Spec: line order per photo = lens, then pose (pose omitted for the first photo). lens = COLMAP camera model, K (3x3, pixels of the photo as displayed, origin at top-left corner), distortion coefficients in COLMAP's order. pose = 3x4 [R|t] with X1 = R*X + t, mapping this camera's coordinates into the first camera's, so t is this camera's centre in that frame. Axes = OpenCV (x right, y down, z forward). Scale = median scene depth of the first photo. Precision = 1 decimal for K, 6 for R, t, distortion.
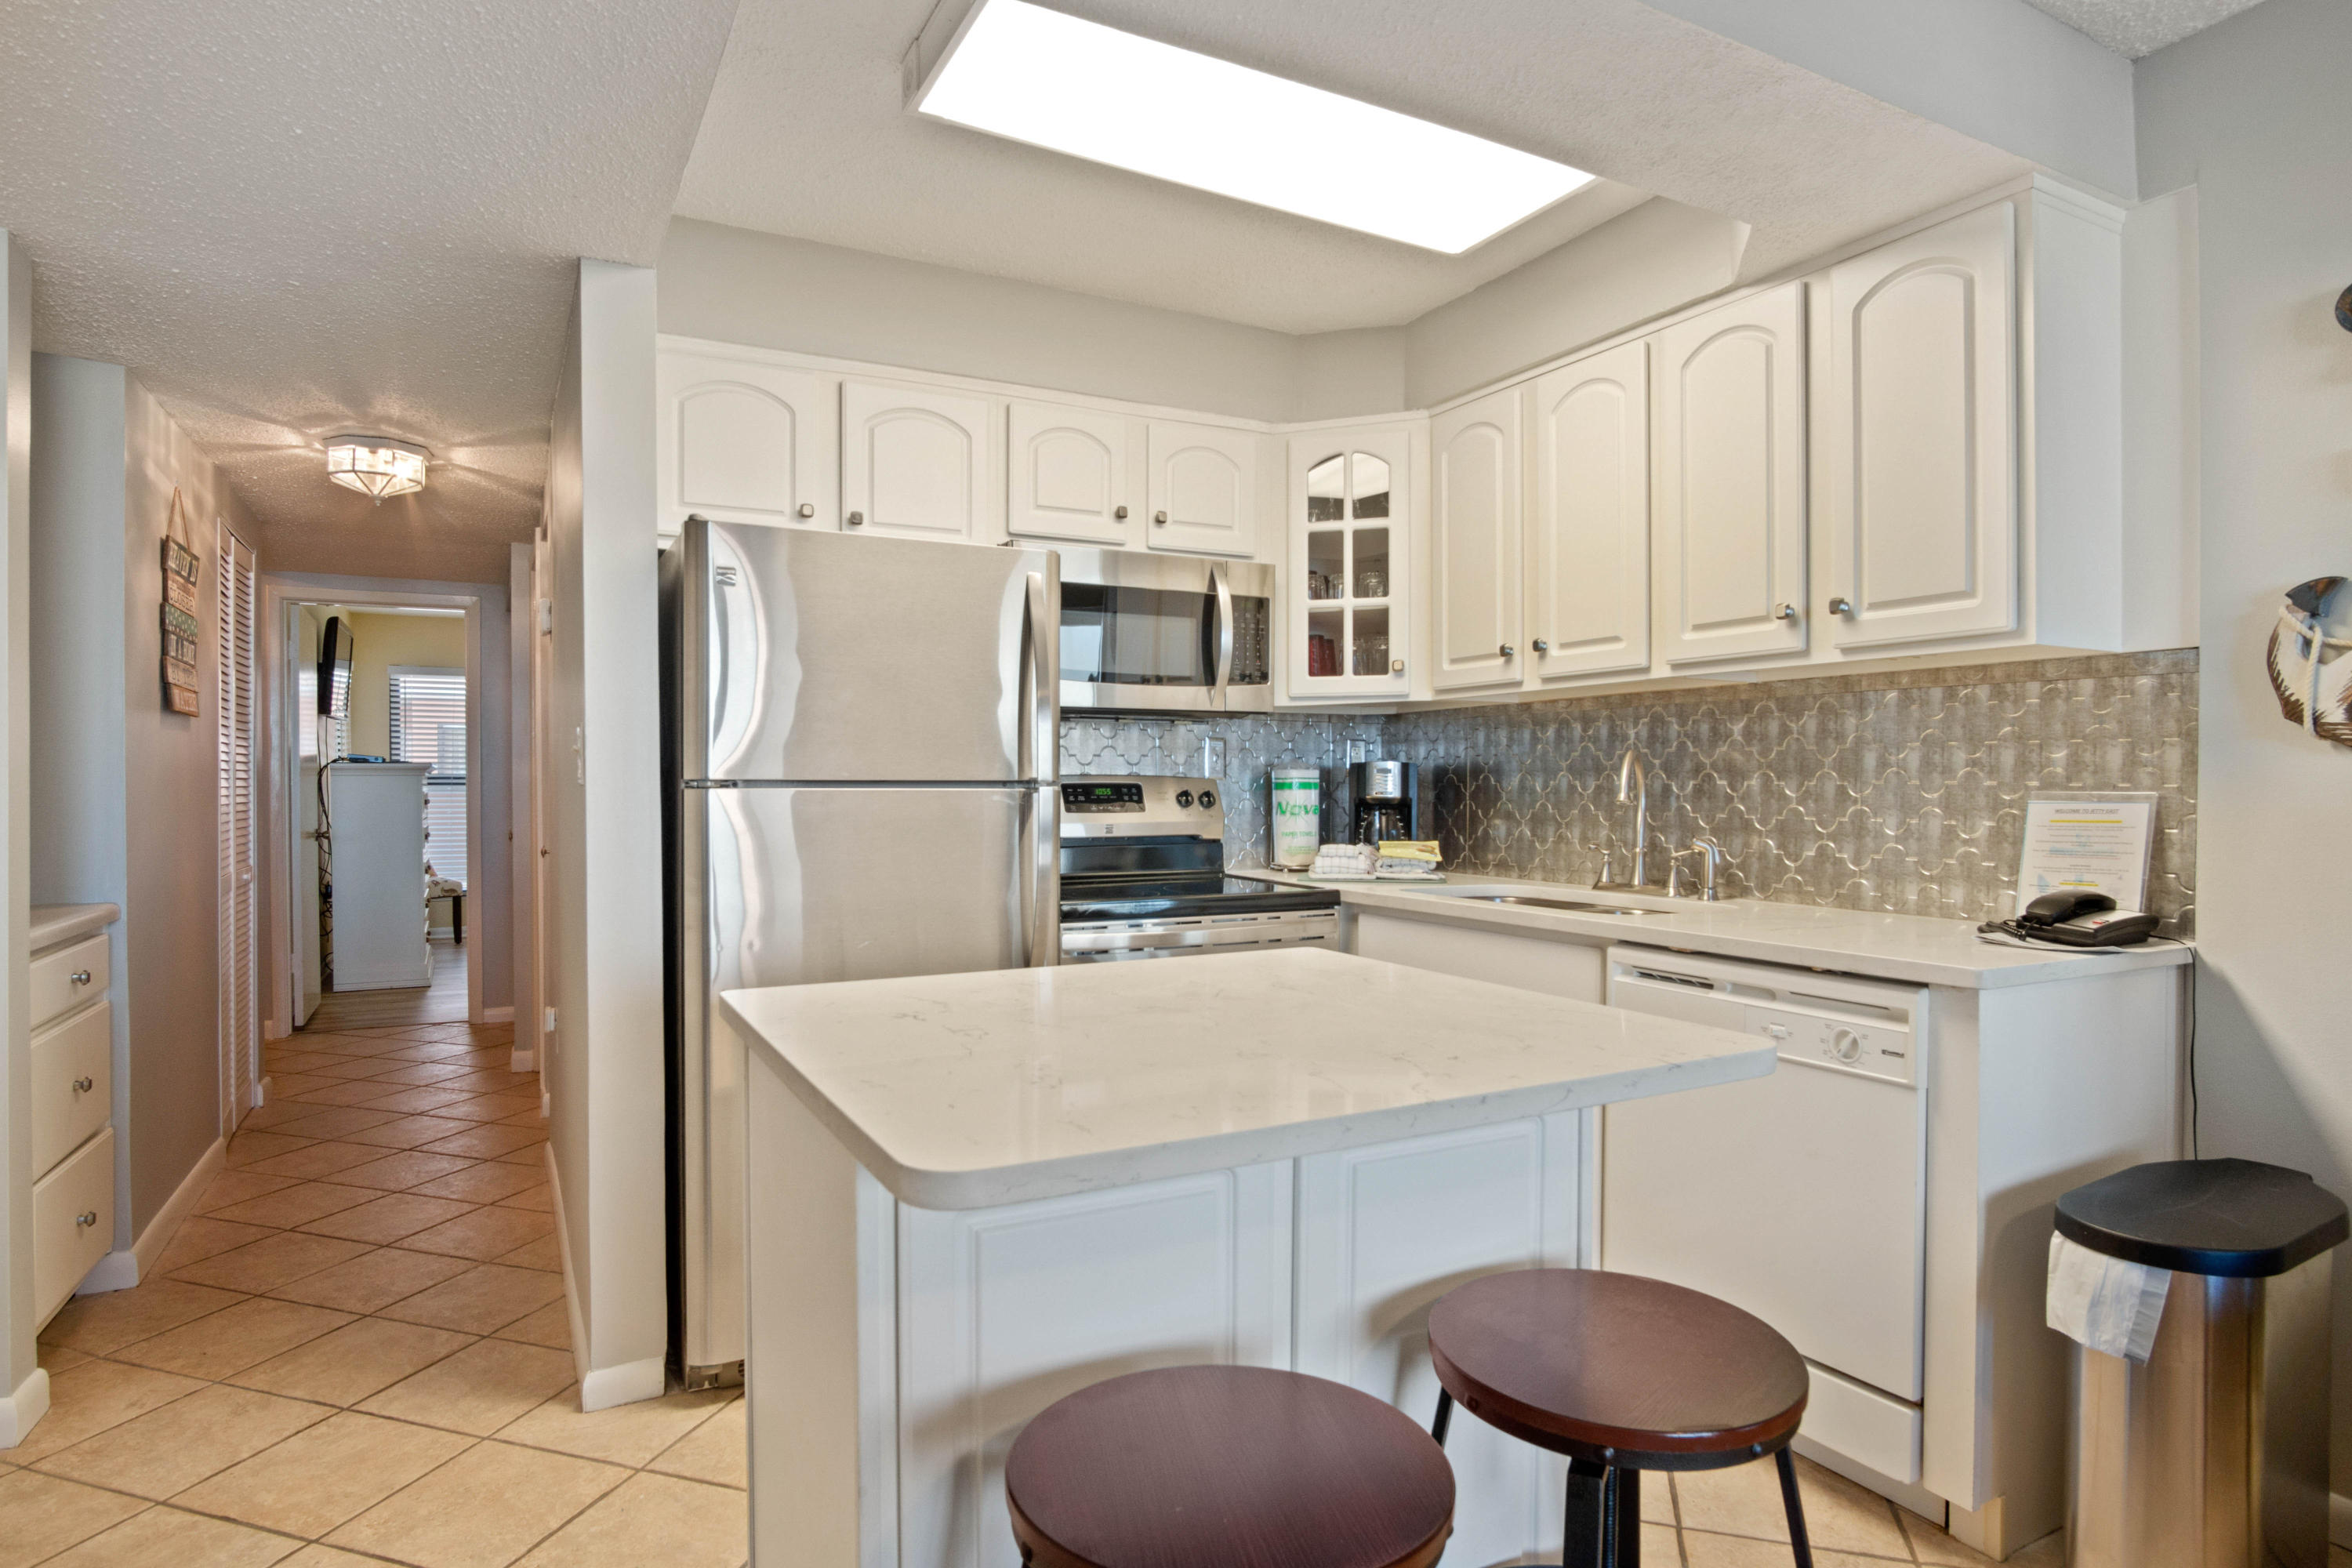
lens RADIAL K [[1278.9, 0, 1147.8], [0, 1278.9, 783.4], [0, 0, 1]] dist [-0.038371, 0.016917]
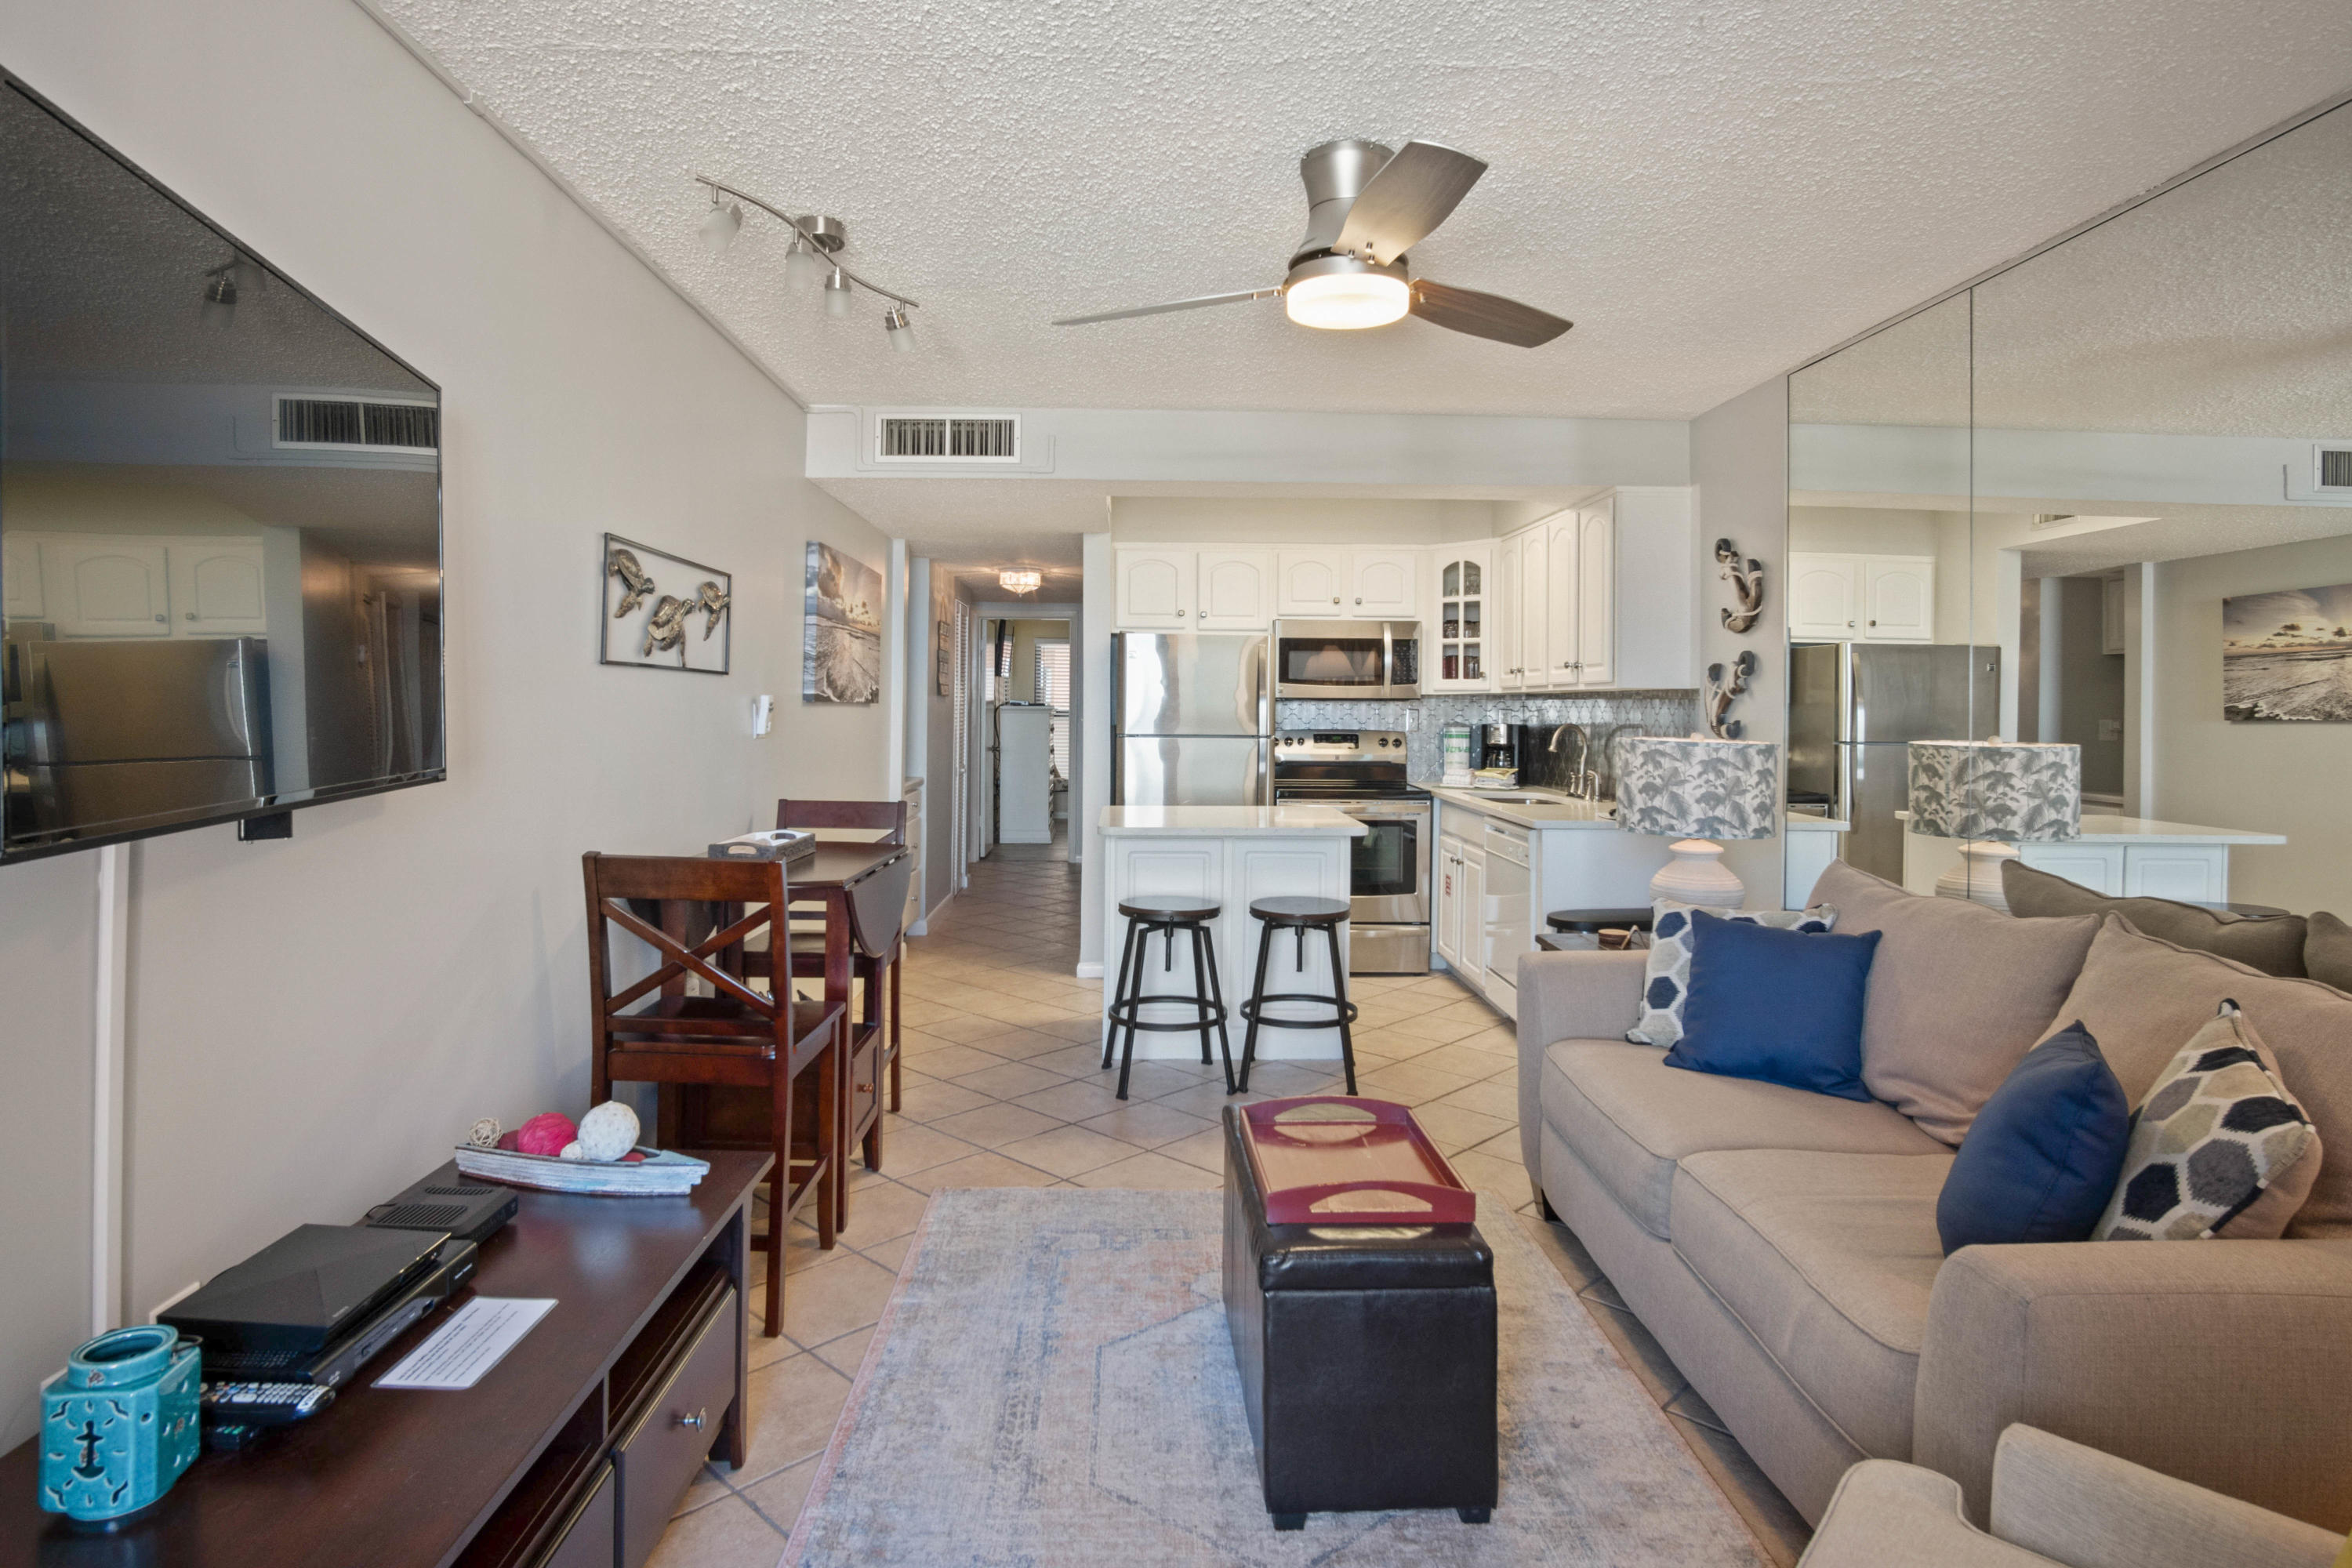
lens RADIAL K [[1288.0, 0, 1159.8], [0, 1288.0, 645.9], [0, 0, 1]] dist [-0.021142, 0.000249]
pose [[0.898924, -0.011699, -0.437949, 0.605400], [-0.008076, 0.999031, -0.043263, -0.048984], [0.438031, 0.042427, 0.897958, -0.925005]]
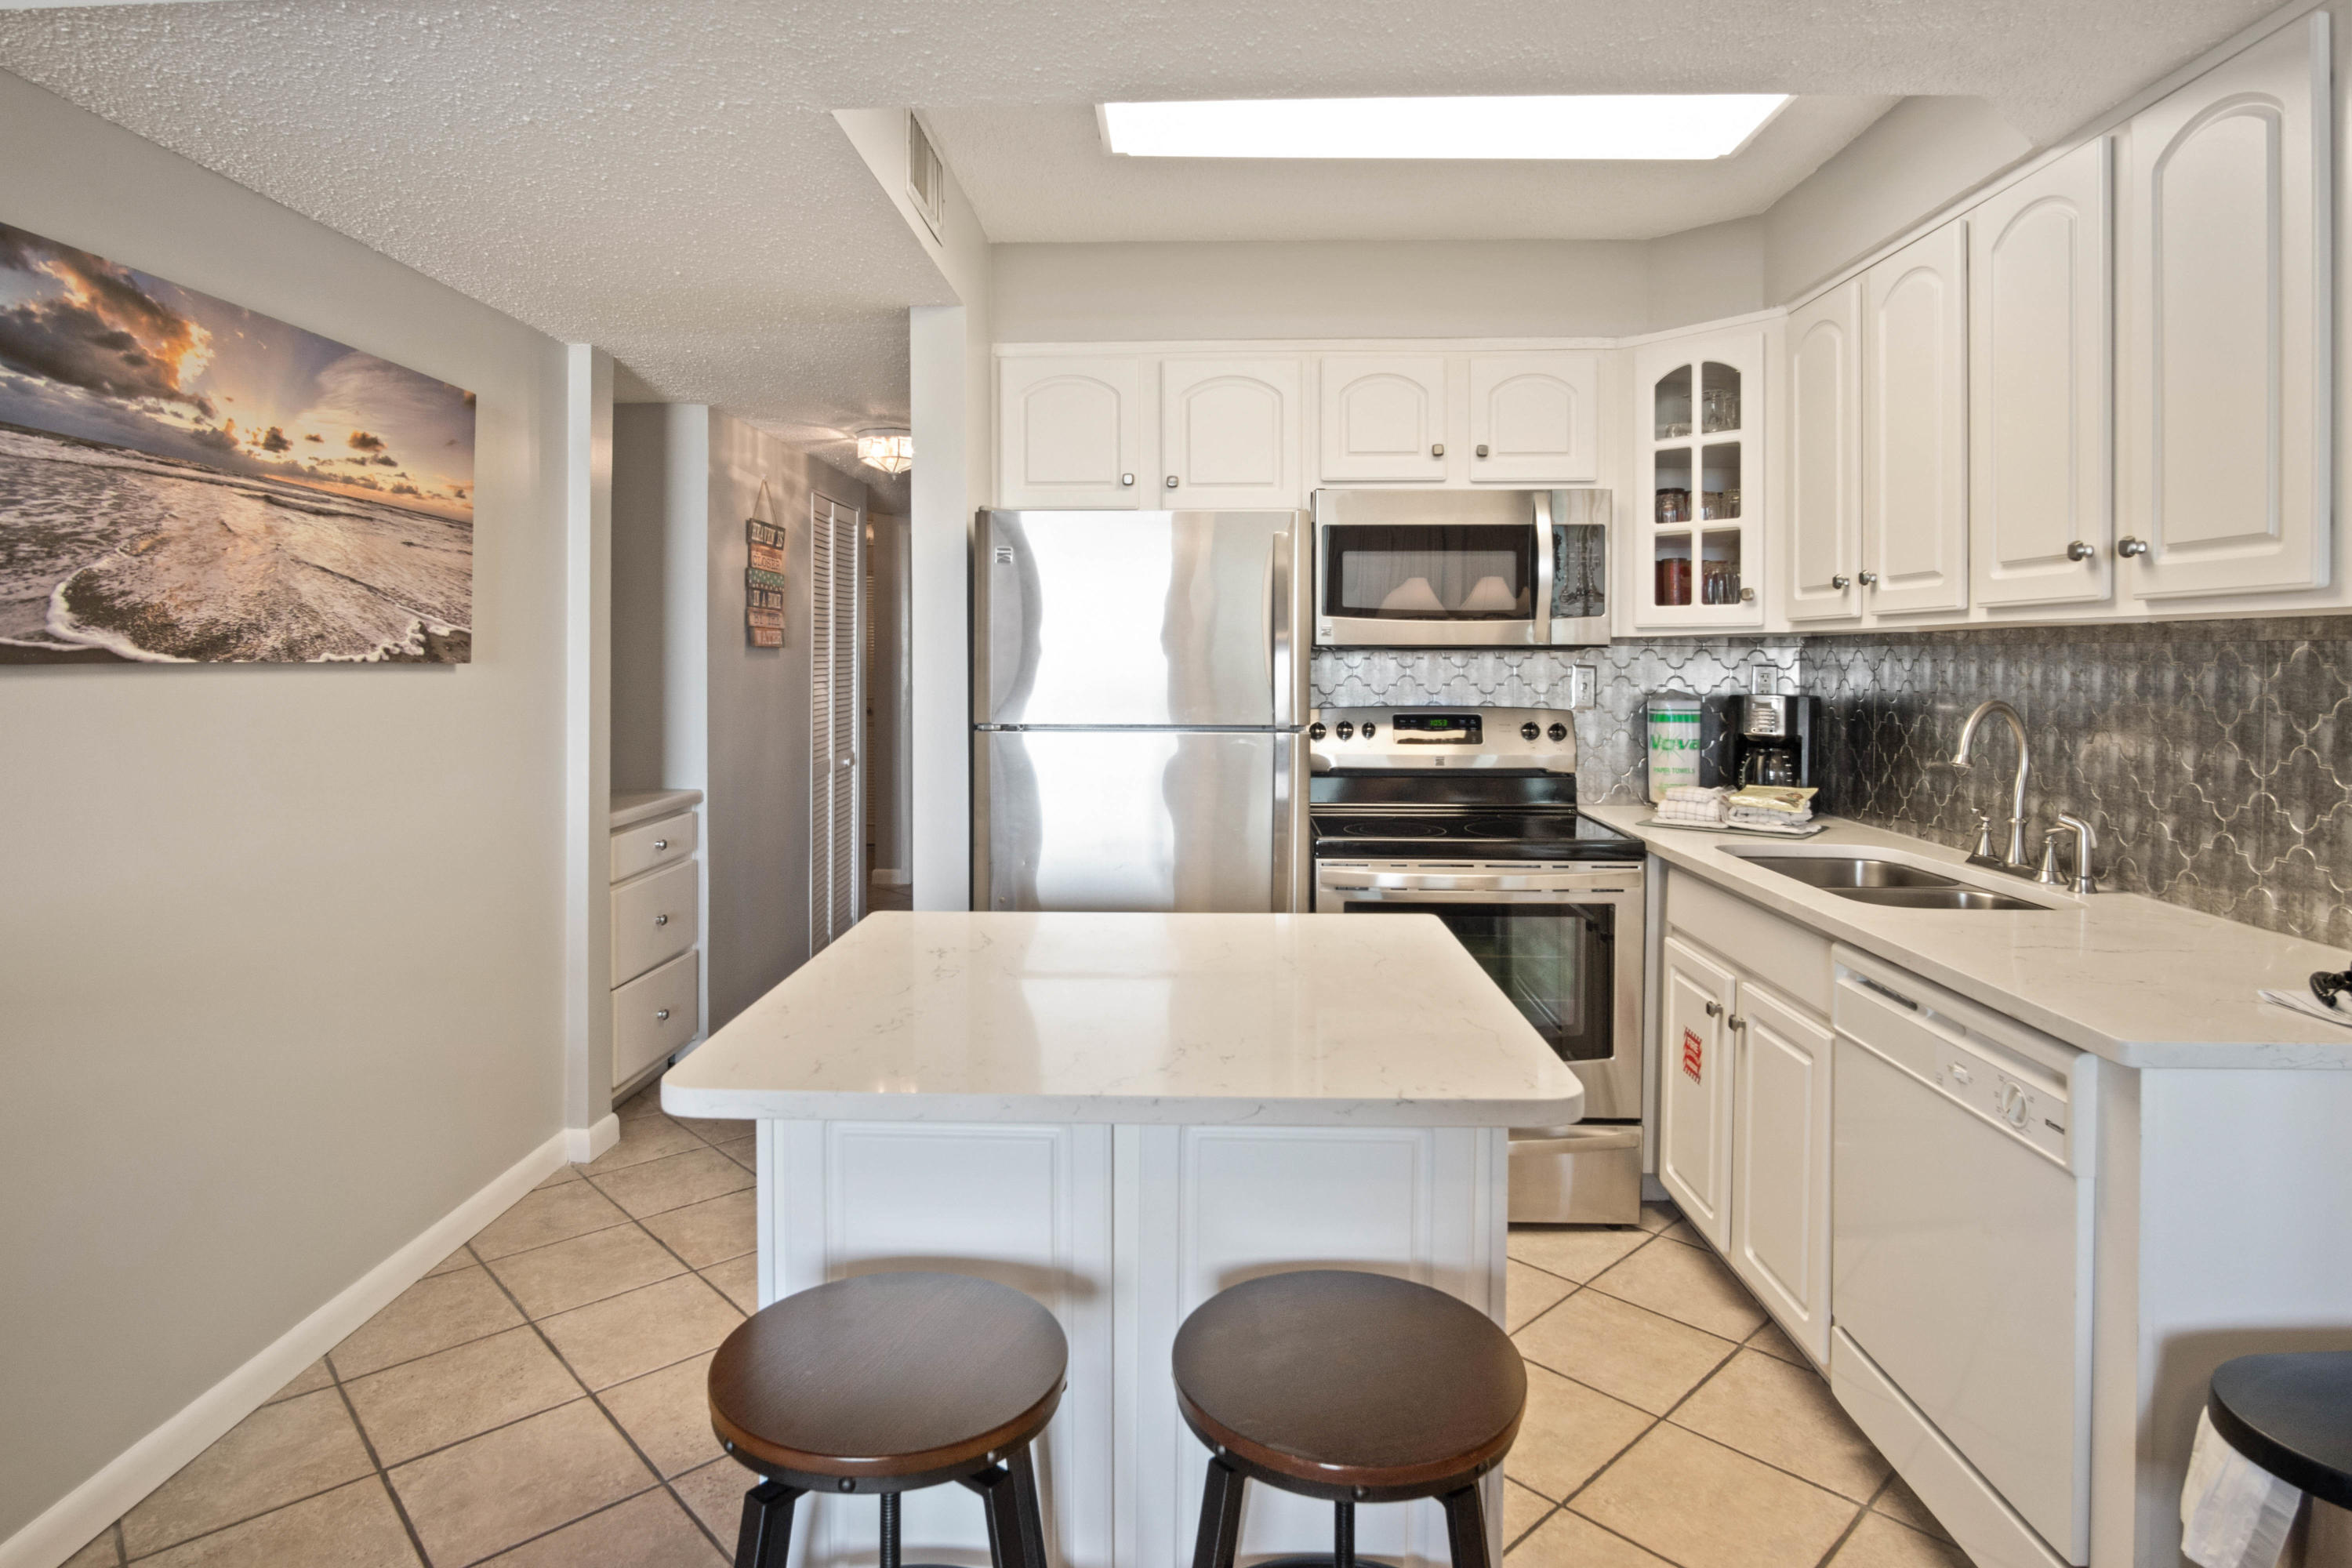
lens RADIAL K [[1288.0, 0, 1159.8], [0, 1288.0, 645.9], [0, 0, 1]] dist [-0.021142, 0.000249]
pose [[0.869671, -0.000972, -0.493630, 0.284236], [-0.001728, 0.999986, -0.005015, -0.050778], [0.493628, 0.005214, 0.869657, 0.006573]]
